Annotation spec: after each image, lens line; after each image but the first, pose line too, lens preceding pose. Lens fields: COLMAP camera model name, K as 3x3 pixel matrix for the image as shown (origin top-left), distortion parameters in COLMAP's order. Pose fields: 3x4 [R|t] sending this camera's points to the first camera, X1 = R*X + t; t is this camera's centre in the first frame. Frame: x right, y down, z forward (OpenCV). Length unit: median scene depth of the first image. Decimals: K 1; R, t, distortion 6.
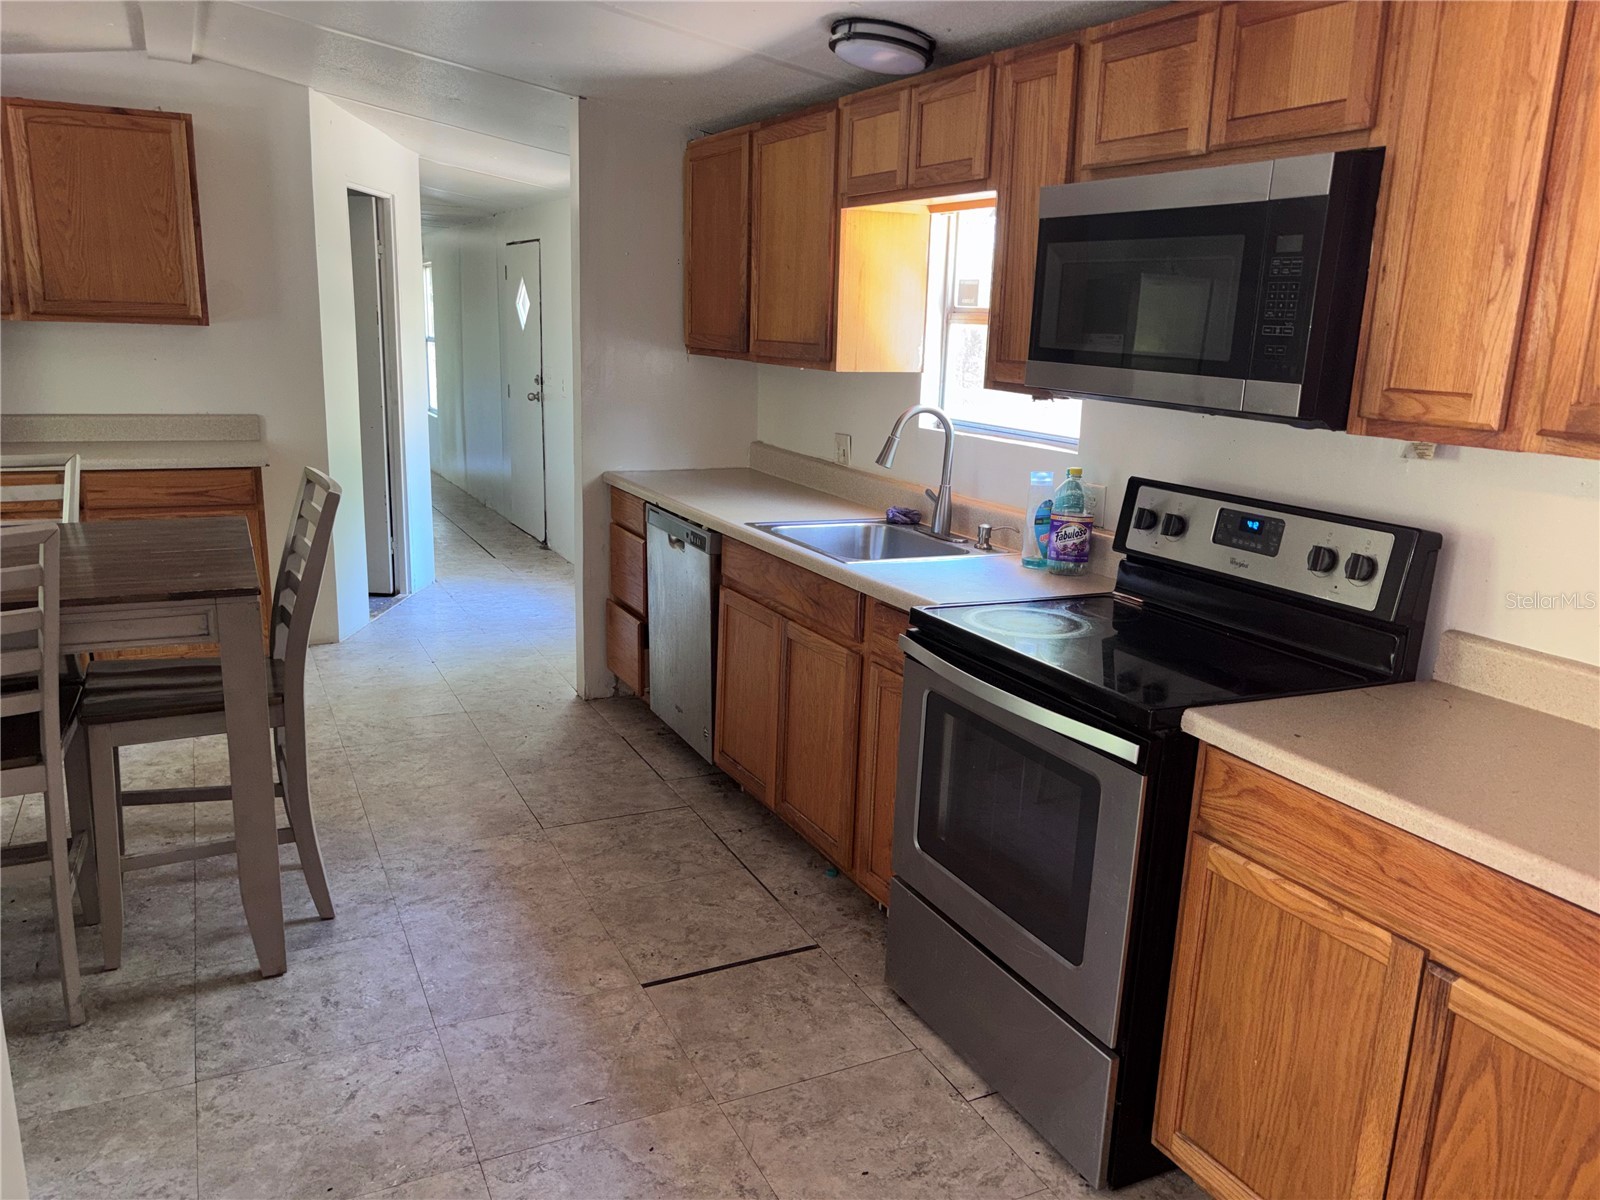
lens RADIAL K [[1198.4, 0, 800.5], [0, 1198.4, 604.1], [0, 0, 1]] dist [-0.002549, -0.001981]
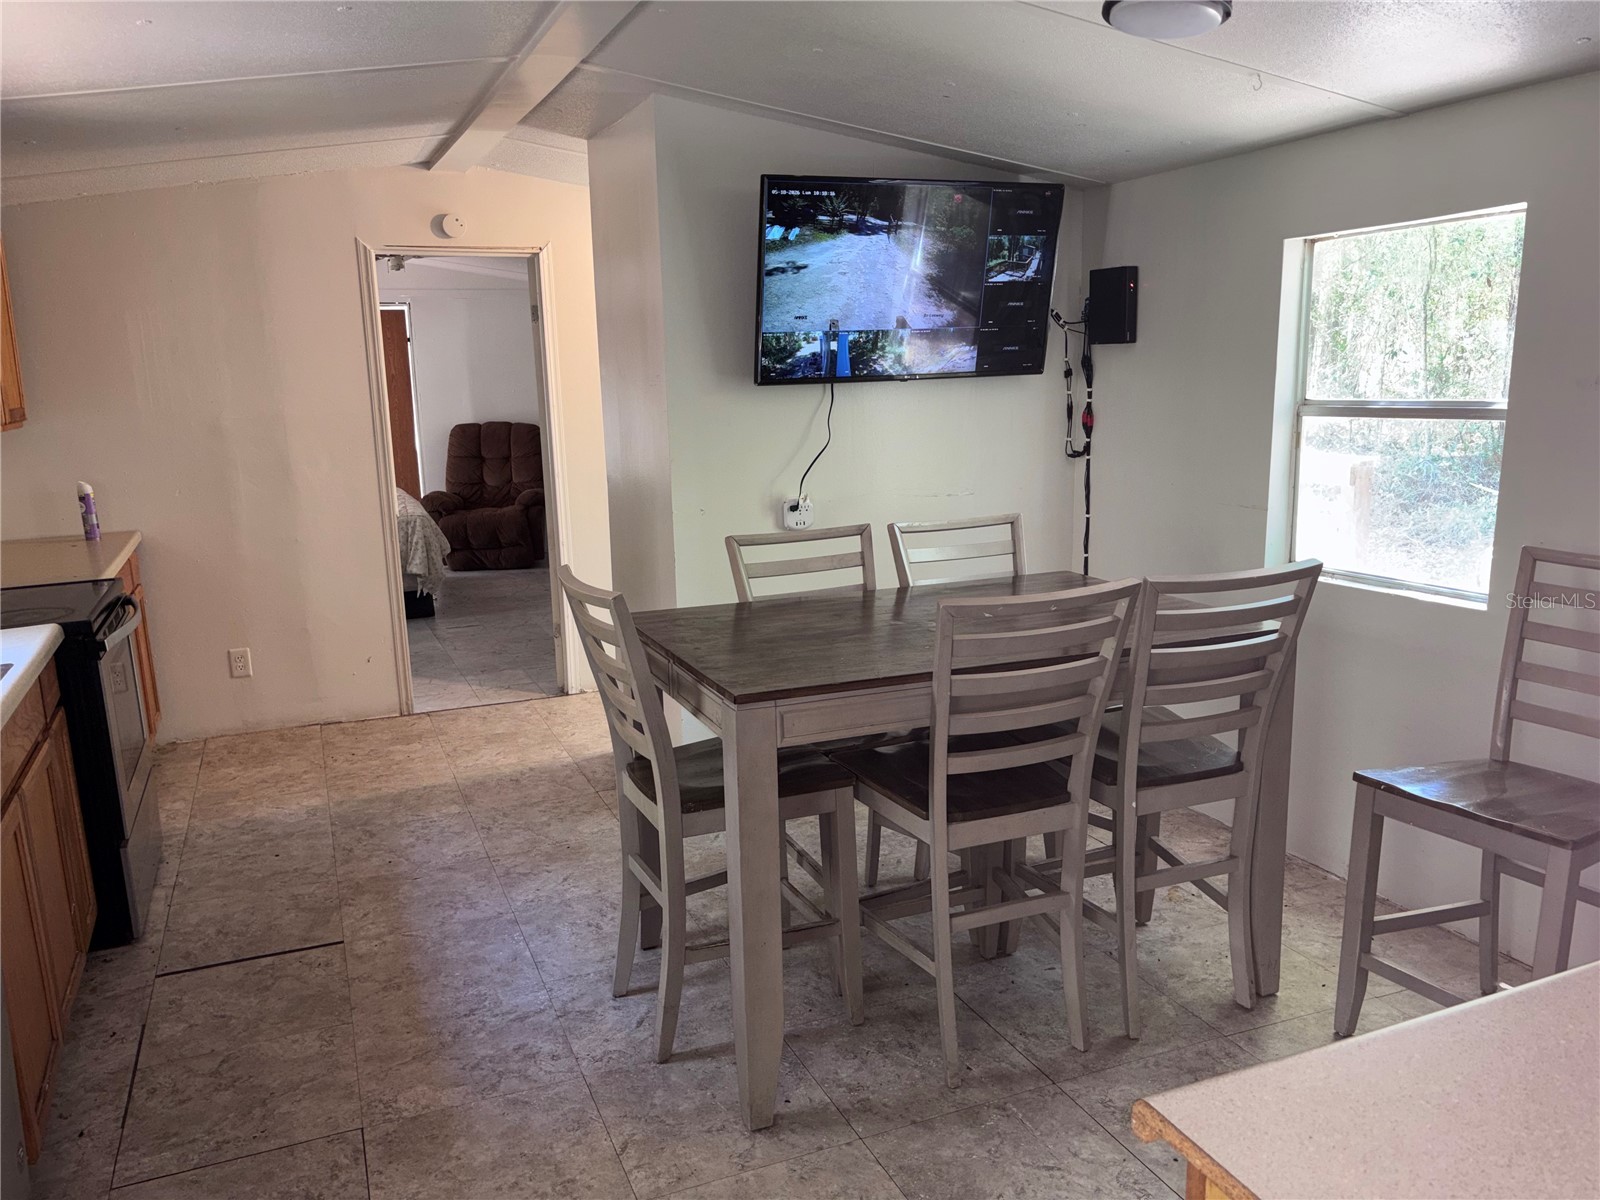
lens RADIAL K [[1198.4, 0, 798.4], [0, 1198.4, 603.7], [0, 0, 1]] dist [-0.002549, -0.001981]
pose [[-0.998294, -0.027829, 0.051335, -0.562893], [-0.003682, 0.907381, 0.420293, -0.433839], [-0.058277, 0.419387, -0.905935, 1.691336]]
